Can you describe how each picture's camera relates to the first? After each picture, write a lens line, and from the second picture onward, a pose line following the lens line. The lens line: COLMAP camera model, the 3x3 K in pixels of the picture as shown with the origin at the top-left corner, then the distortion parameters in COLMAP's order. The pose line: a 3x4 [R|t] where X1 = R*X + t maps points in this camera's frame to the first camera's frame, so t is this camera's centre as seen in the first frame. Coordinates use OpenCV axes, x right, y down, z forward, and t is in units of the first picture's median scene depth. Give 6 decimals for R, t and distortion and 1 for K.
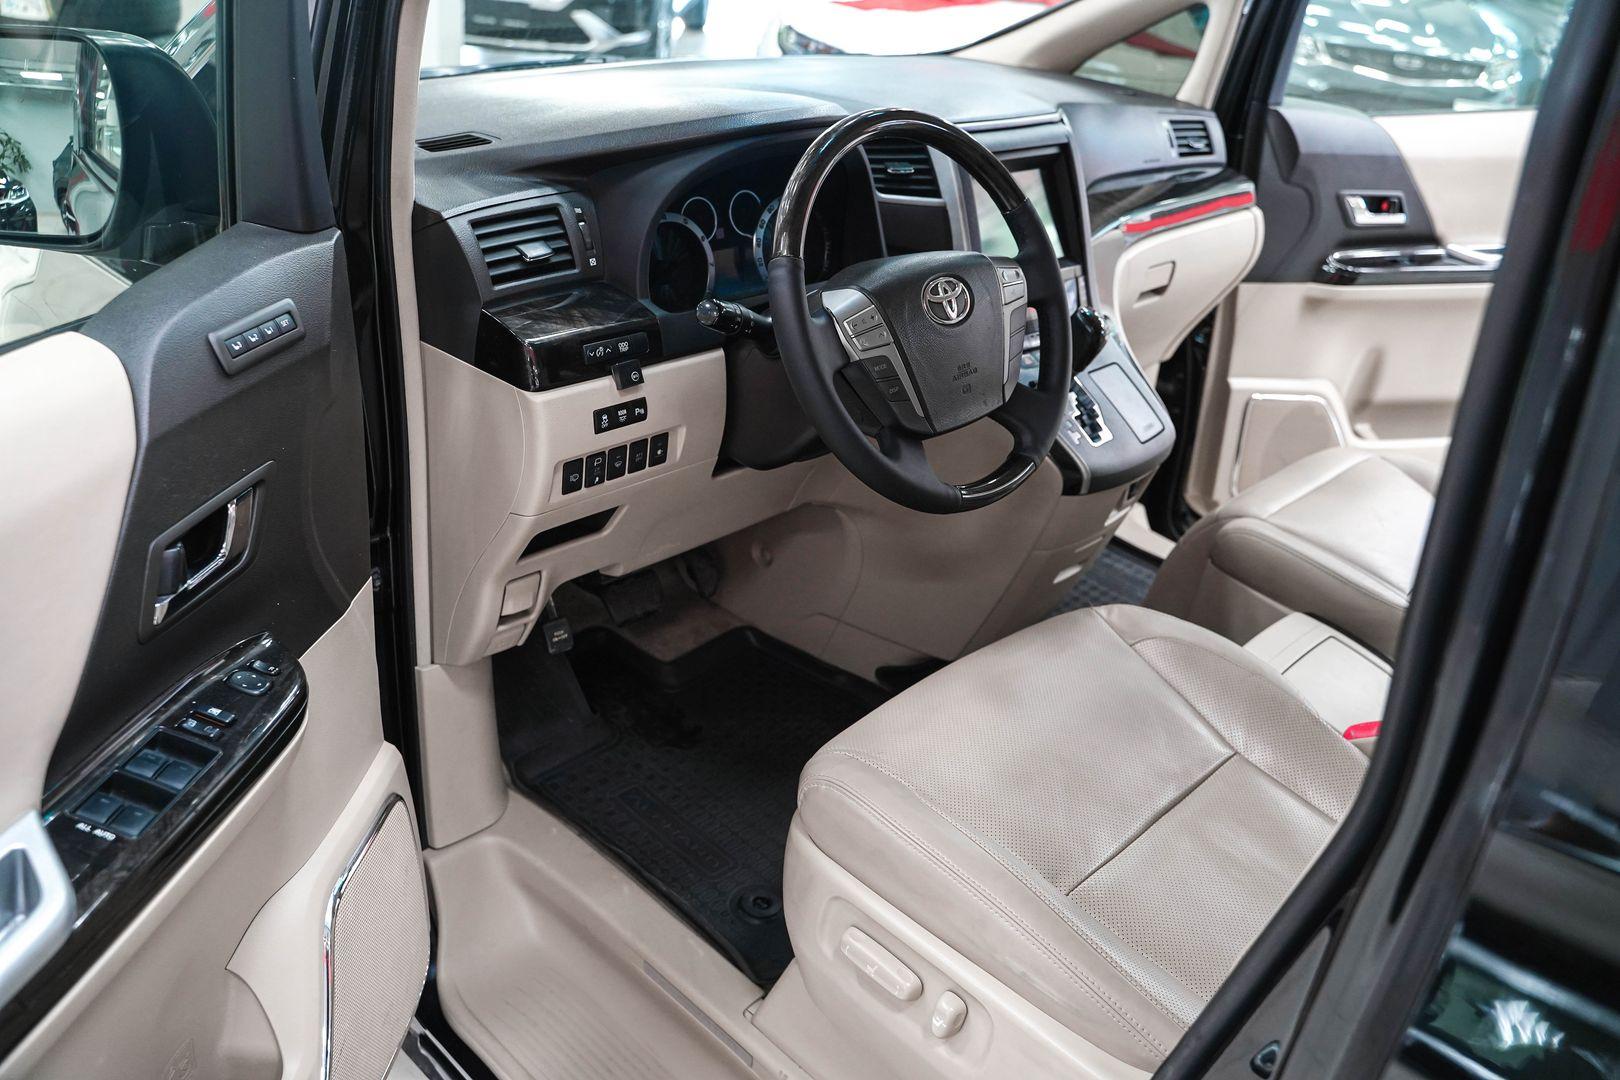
lens RADIAL K [[1296.0, 0, 810.0], [0, 1296.0, 540.0], [0, 0, 1]] dist [-0.125152, 0.105588]
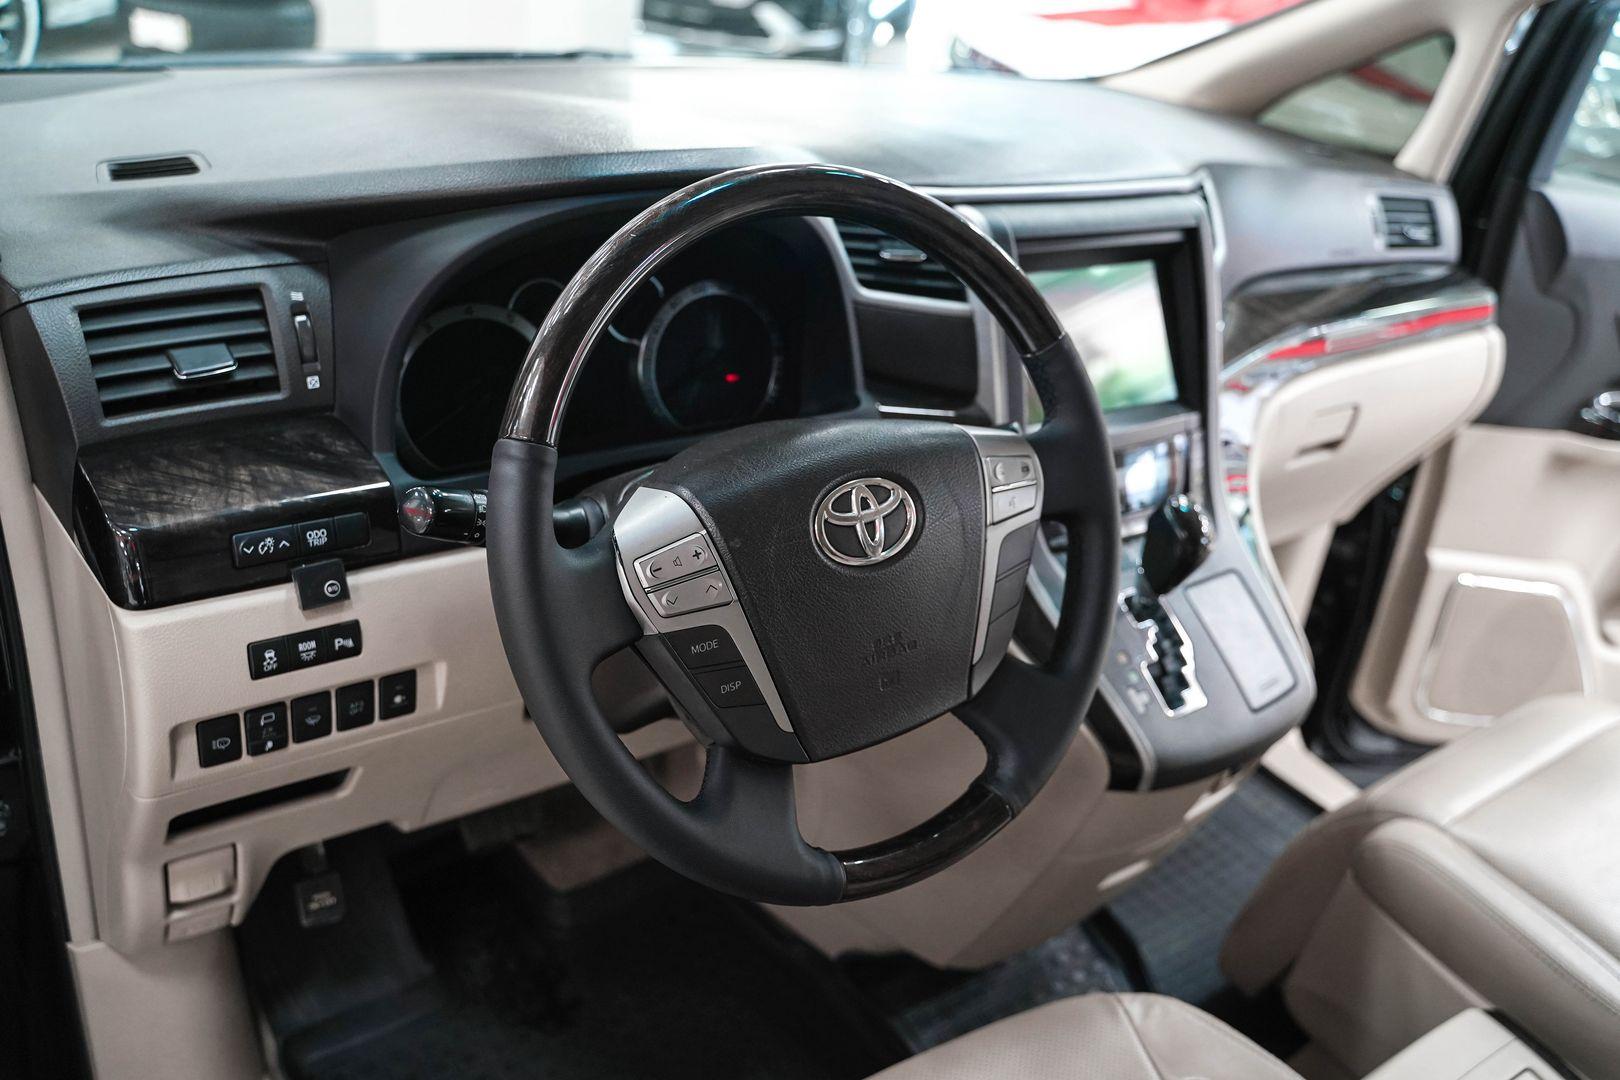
lens RADIAL K [[1331.1, 0, 810.0], [0, 1331.1, 540.0], [0, 0, 1]] dist [-0.129927, 0.120745]
pose [[0.984020, 0.113622, -0.137091, 0.125358], [-0.115827, 0.993236, -0.008187, -0.132354], [0.135233, 0.023935, 0.990525, 0.337915]]
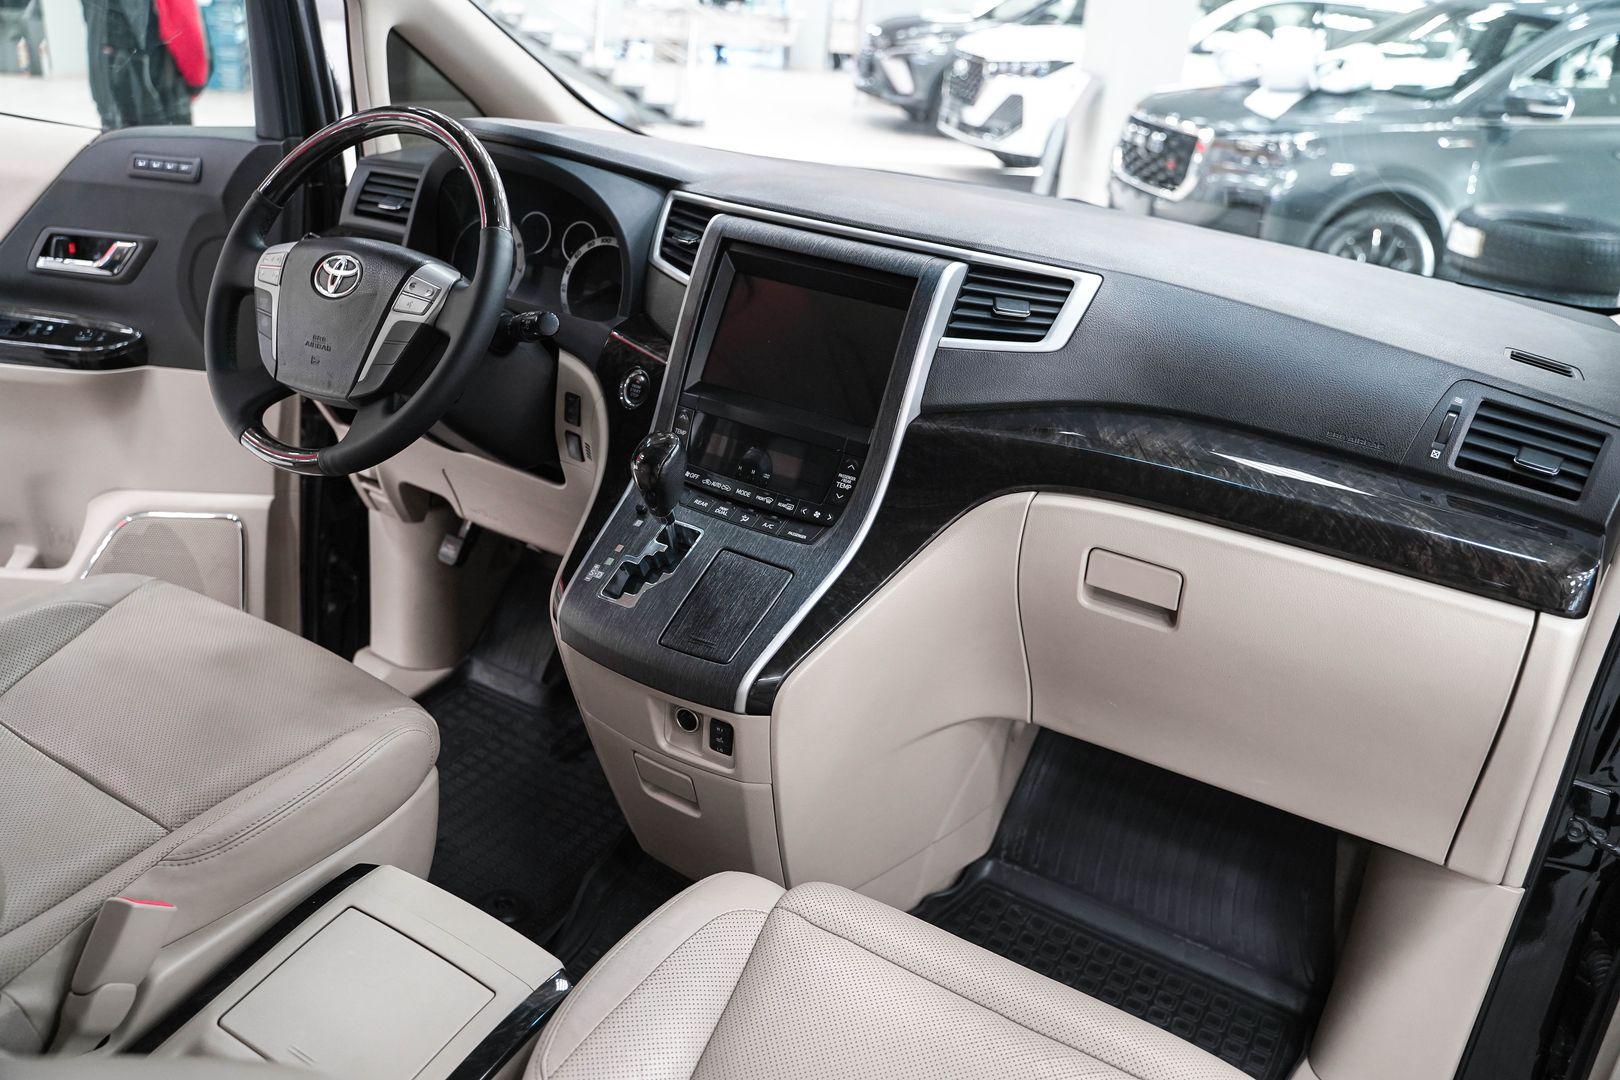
lens RADIAL K [[1296.0, 0, 810.0], [0, 1296.0, 540.0], [0, 0, 1]] dist [-0.125152, 0.105588]
pose [[0.231166, 0.322336, -0.917966, 0.944889], [-0.523131, 0.836701, 0.162063, -0.291540], [0.820302, 0.442753, 0.362041, 0.803723]]
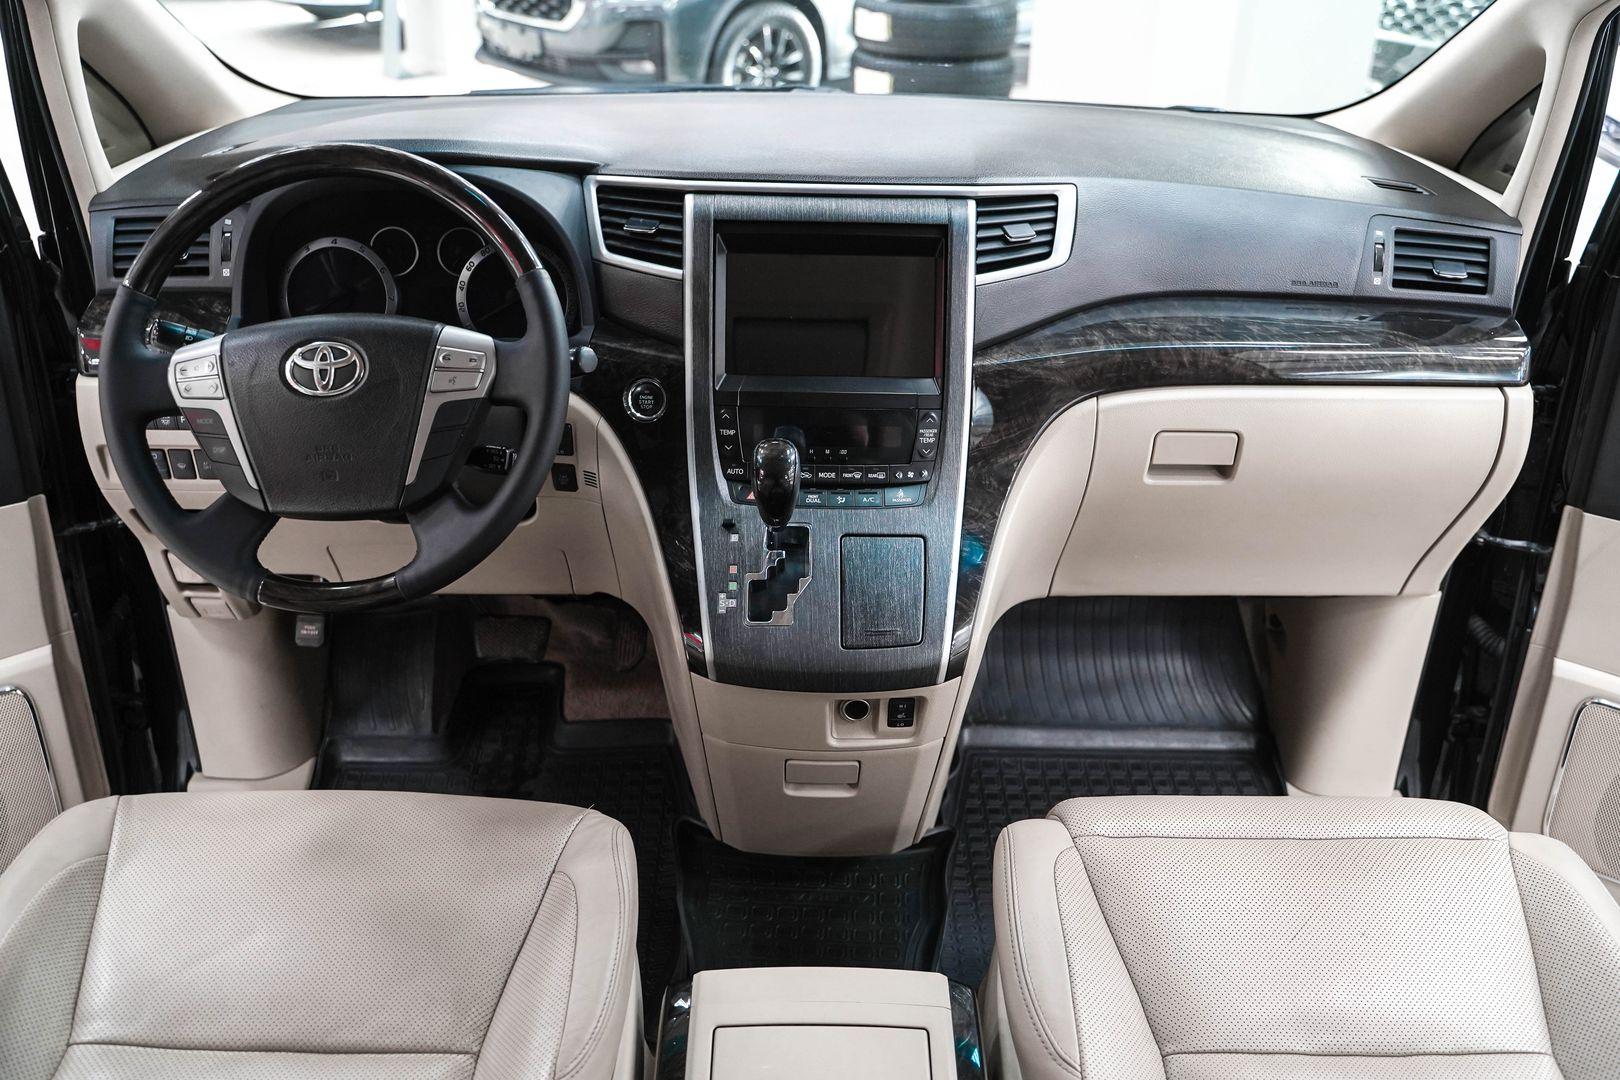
lens RADIAL K [[1331.1, 0, 810.0], [0, 1331.1, 540.0], [0, 0, 1]] dist [-0.129927, 0.120745]
pose [[0.700157, 0.273265, -0.659626, 0.730068], [-0.298959, 0.951177, 0.076717, -0.187131], [0.648385, 0.143487, 0.747669, 0.444858]]
